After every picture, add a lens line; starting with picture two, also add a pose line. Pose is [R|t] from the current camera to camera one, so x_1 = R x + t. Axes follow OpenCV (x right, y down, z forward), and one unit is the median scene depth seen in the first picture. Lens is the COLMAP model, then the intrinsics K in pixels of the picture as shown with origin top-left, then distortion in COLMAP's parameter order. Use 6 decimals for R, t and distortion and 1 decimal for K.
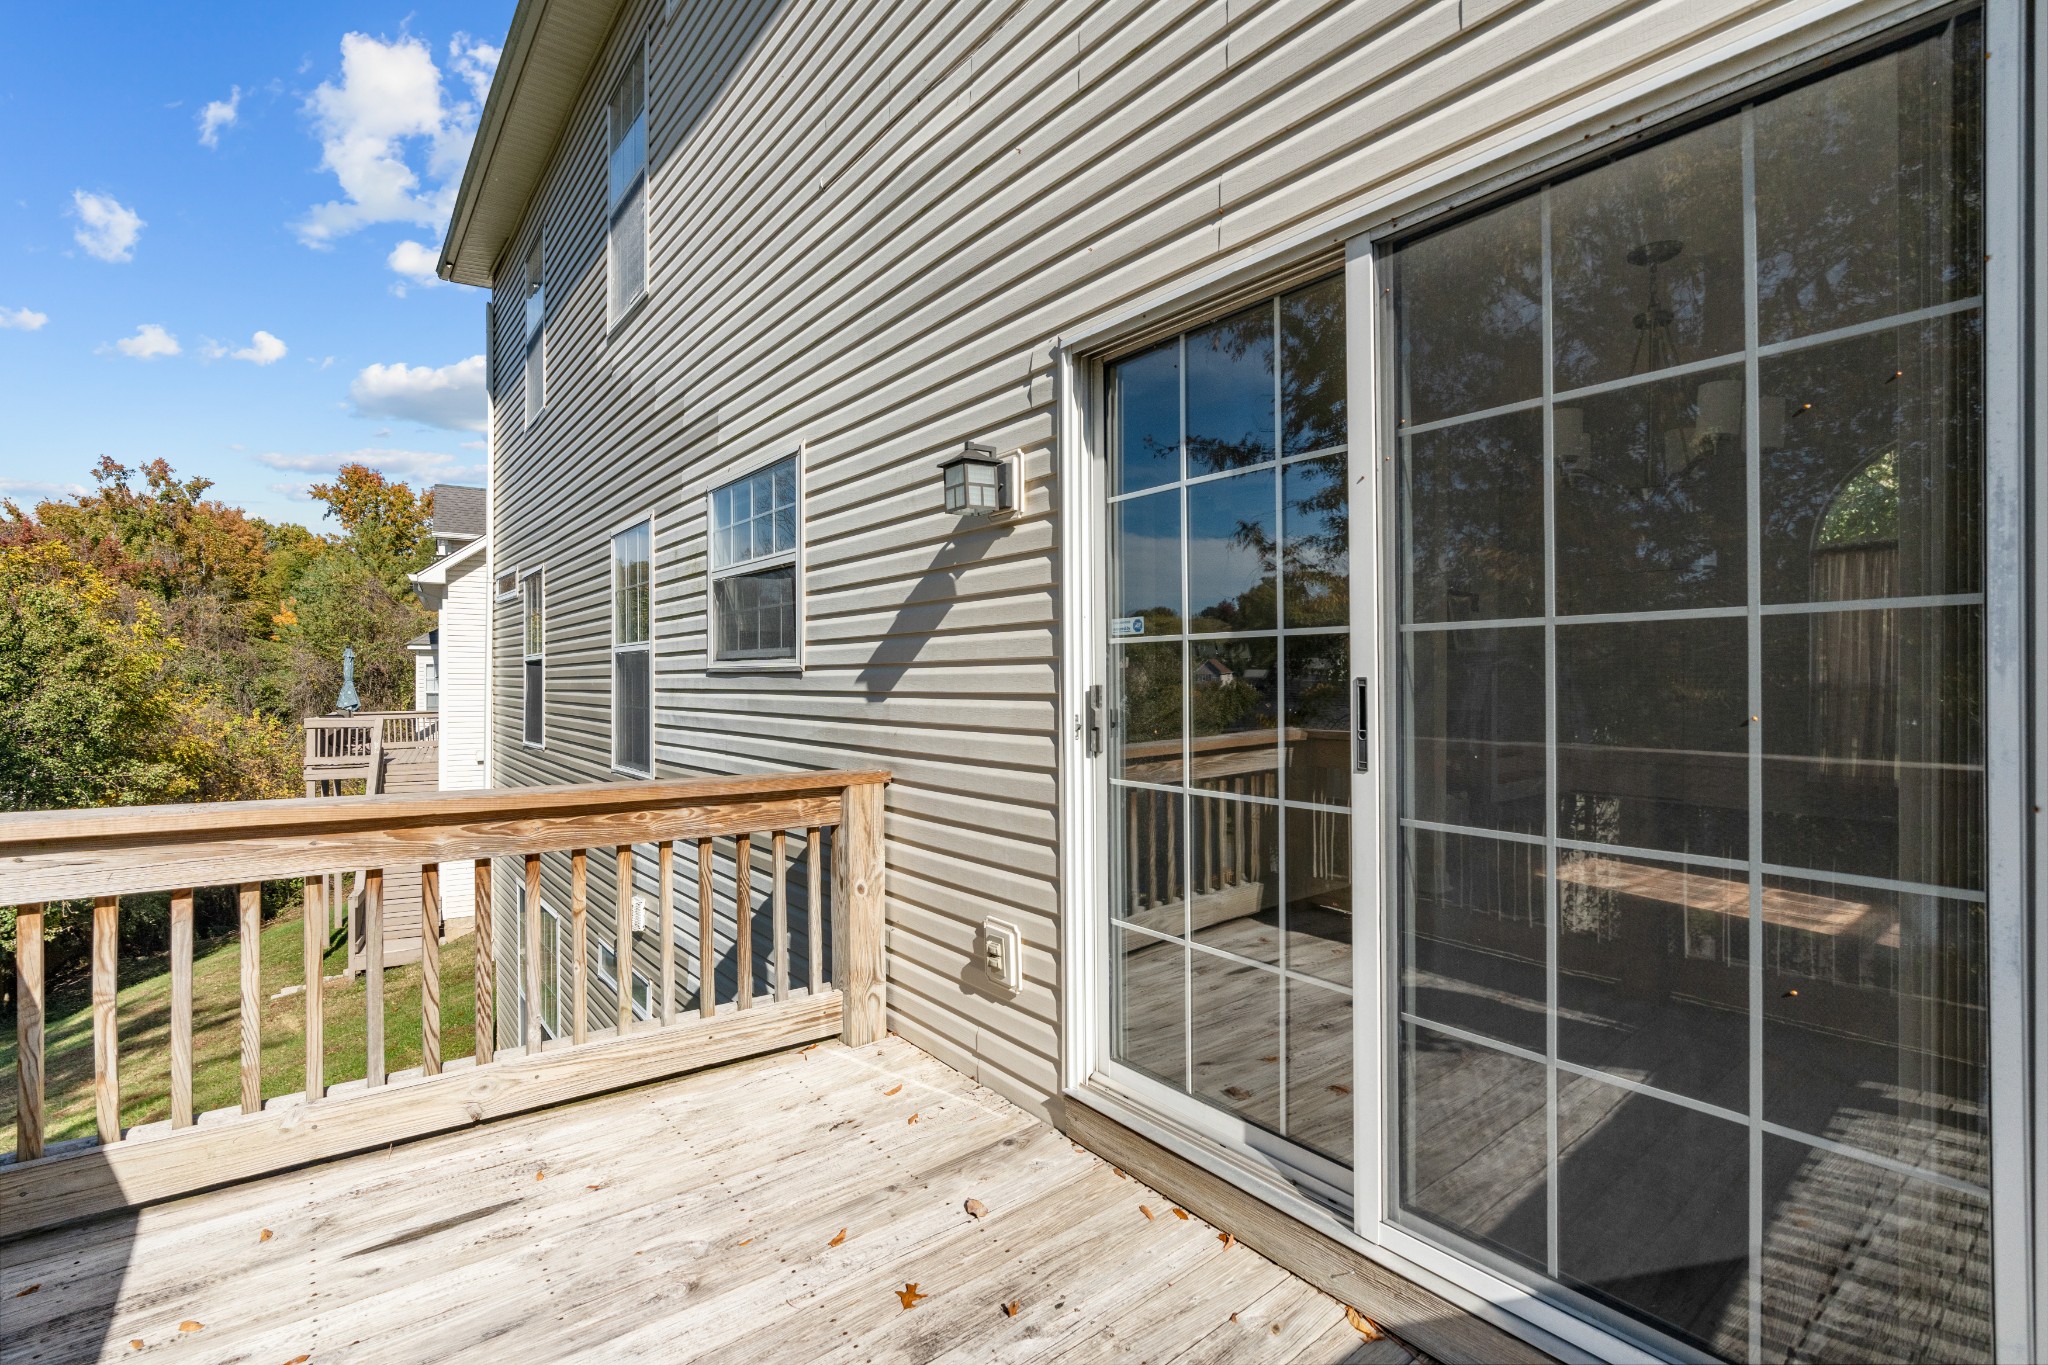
lens RADIAL K [[923.0, 0, 1028.5], [0, 923.0, 673.5], [0, 0, 1]] dist [-0.003258, 0.001460]
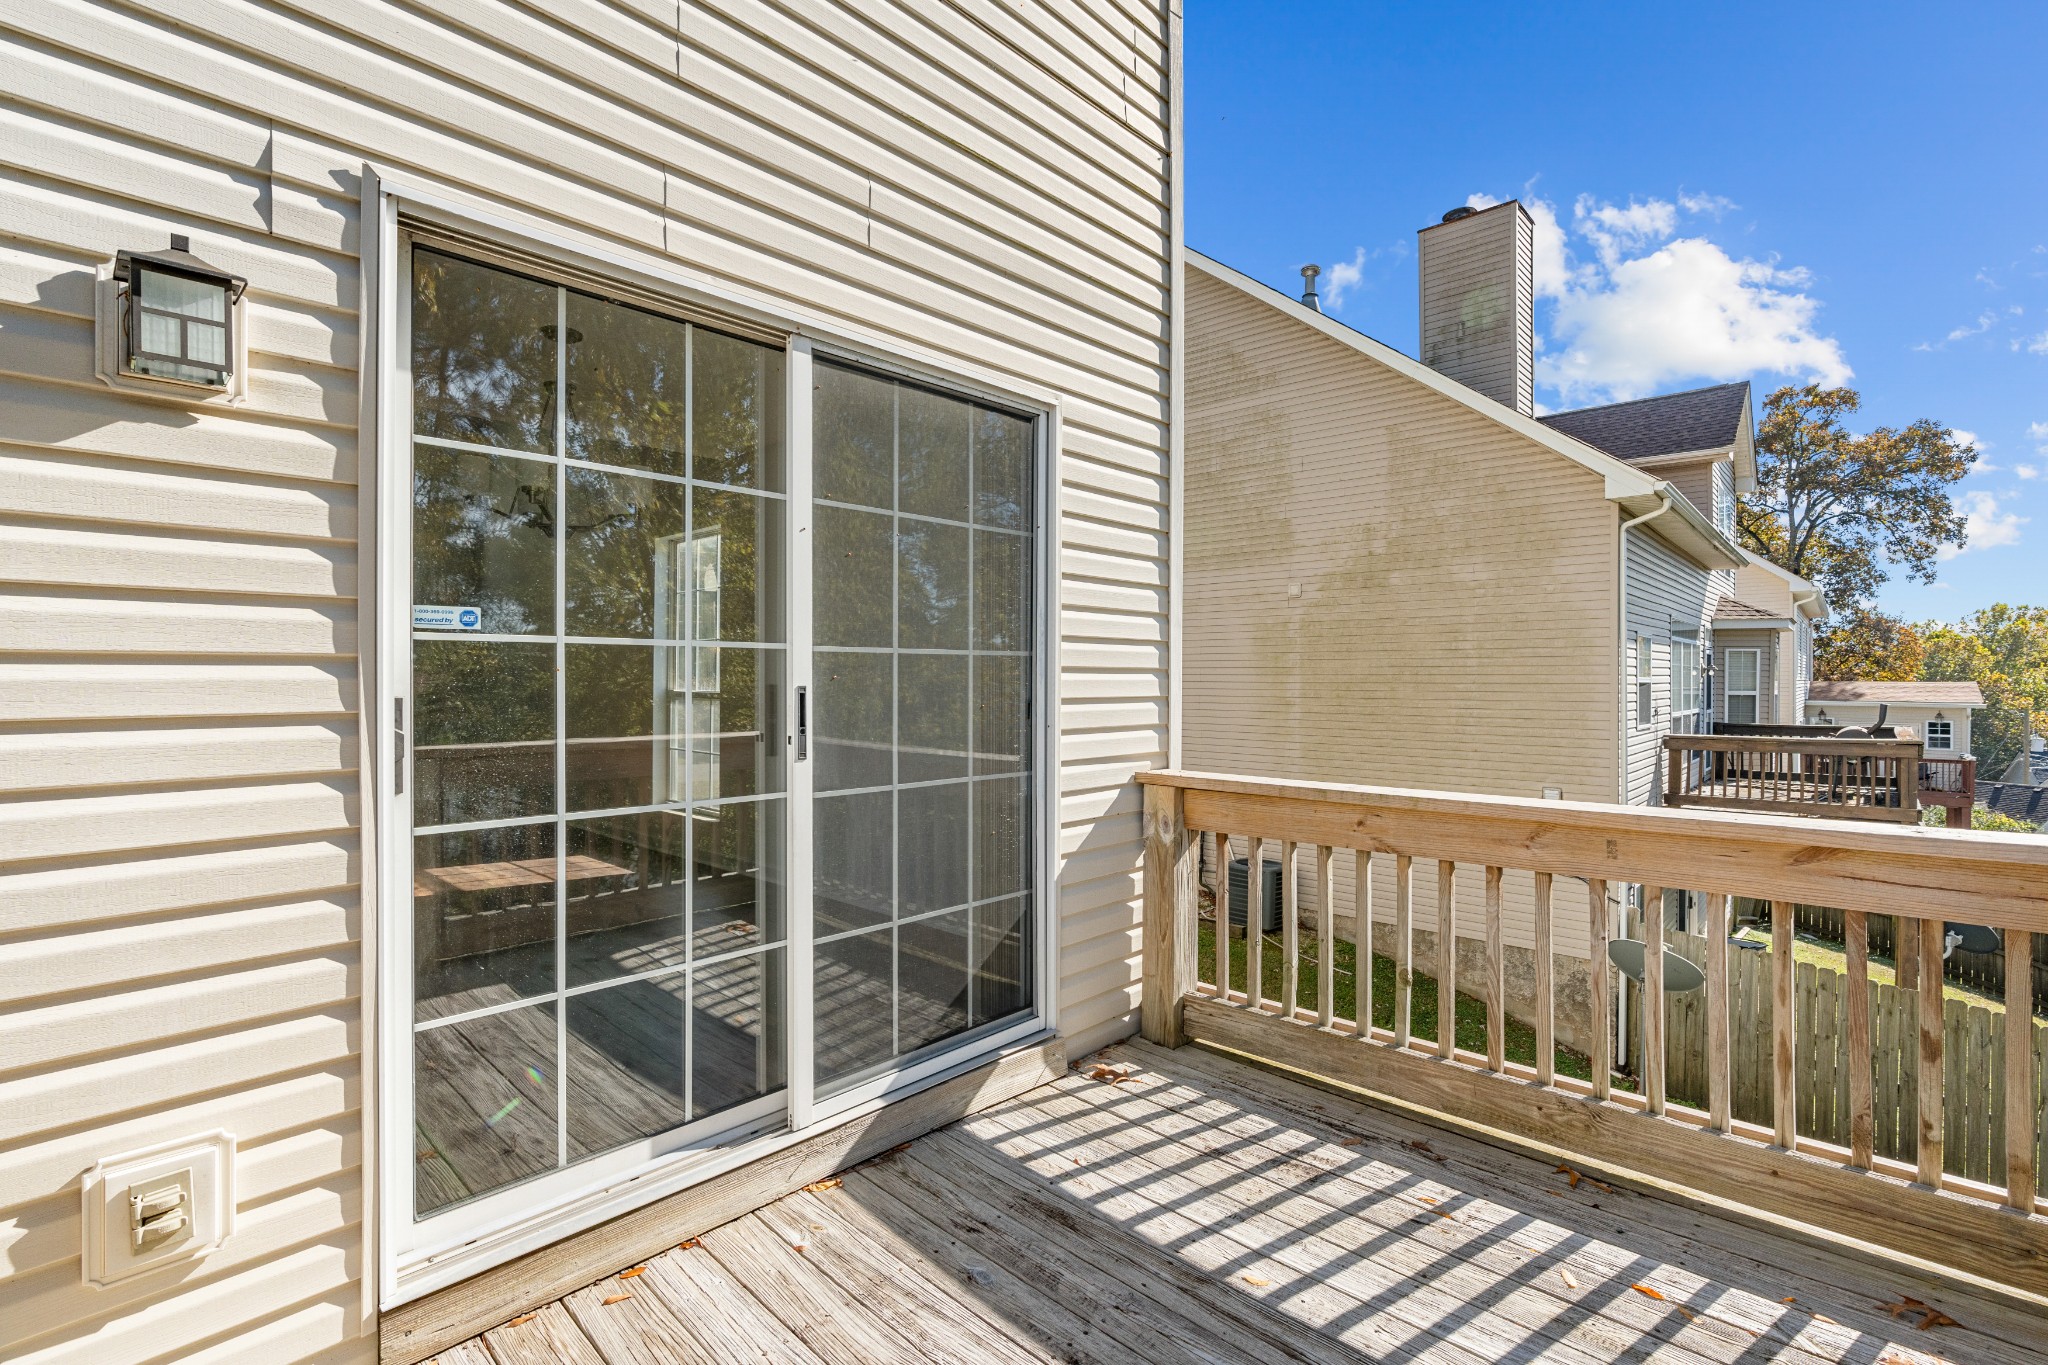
lens RADIAL K [[923.0, 0, 1028.5], [0, 923.0, 673.5], [0, 0, 1]] dist [-0.003258, 0.001460]
pose [[-0.135639, 0.007541, 0.990730, -0.789965], [-0.007184, 0.999937, -0.008595, -0.004017], [-0.990732, -0.008283, -0.135576, 0.730327]]
